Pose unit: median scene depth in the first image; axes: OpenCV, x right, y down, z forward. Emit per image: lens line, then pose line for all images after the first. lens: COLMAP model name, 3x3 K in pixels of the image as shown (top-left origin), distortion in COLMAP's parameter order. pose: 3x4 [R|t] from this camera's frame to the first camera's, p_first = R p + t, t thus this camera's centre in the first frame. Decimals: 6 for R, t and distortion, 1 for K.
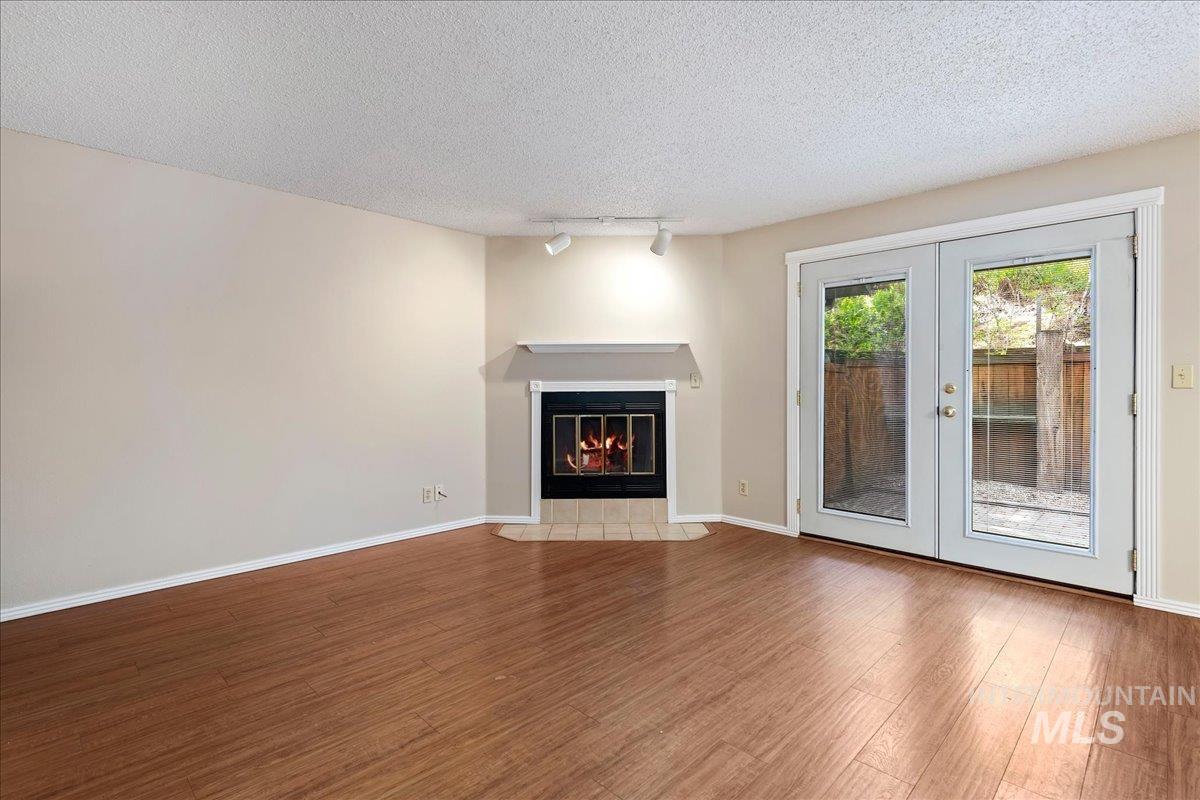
lens RADIAL K [[560.7, 0, 604.1], [0, 560.7, 397.6], [0, 0, 1]] dist [0.014040, -0.001058]
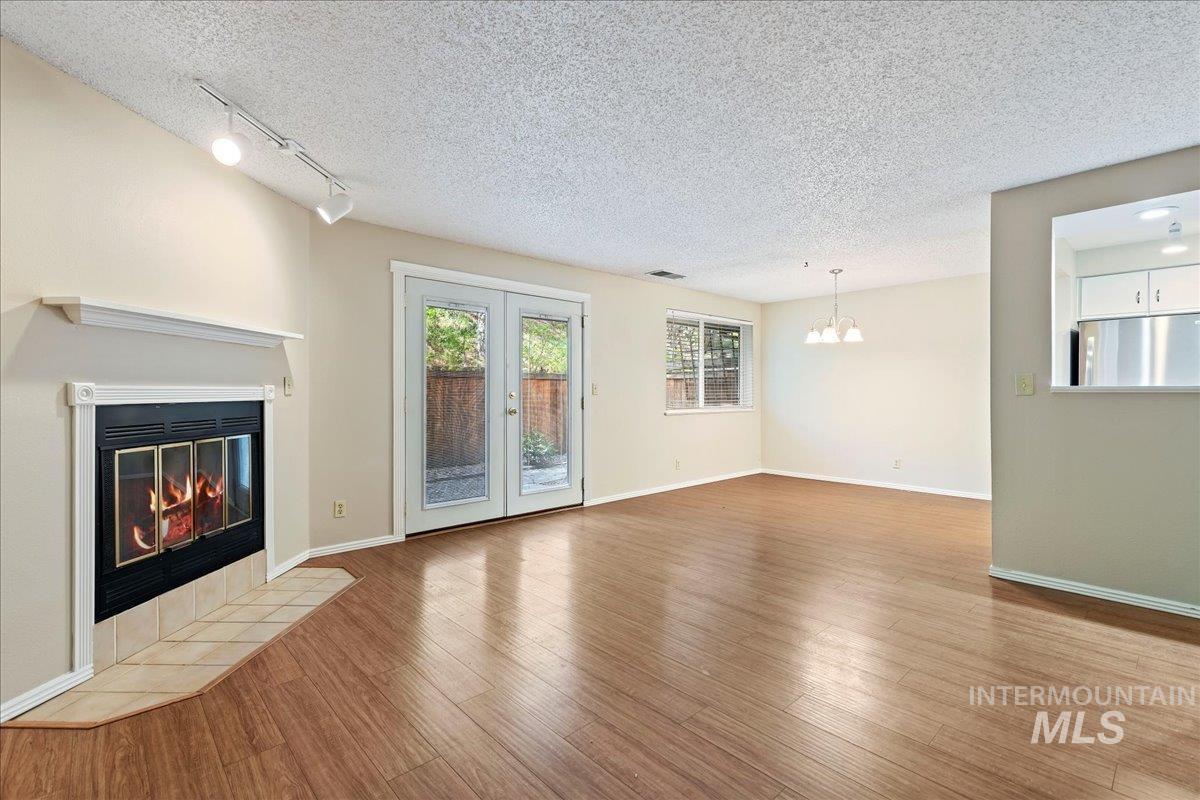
lens RADIAL K [[539.9, 0, 599.0], [0, 539.9, 394.7], [0, 0, 1]] dist [0.001161, 0.000267]
pose [[0.048625, -0.001987, 0.998815, -0.563654], [0.021855, 0.999761, 0.000925, -0.010267], [-0.998578, 0.021784, 0.048657, 0.537204]]
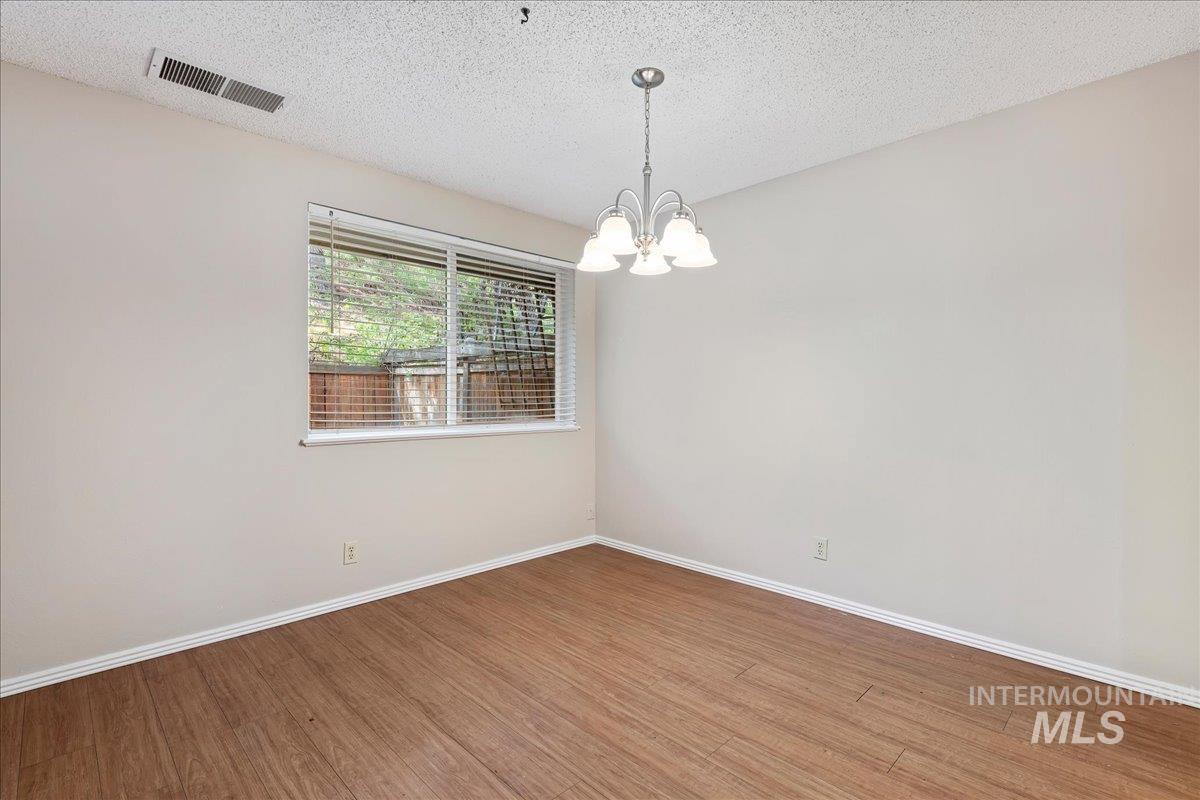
lens RADIAL K [[560.7, 0, 606.2], [0, 560.7, 399.3], [0, 0, 1]] dist [0.014040, -0.001058]
pose [[0.003010, -0.003902, 0.999988, 0.171679], [0.016570, 0.999855, 0.003852, -0.001584], [-0.999858, 0.016558, 0.003074, 0.106930]]
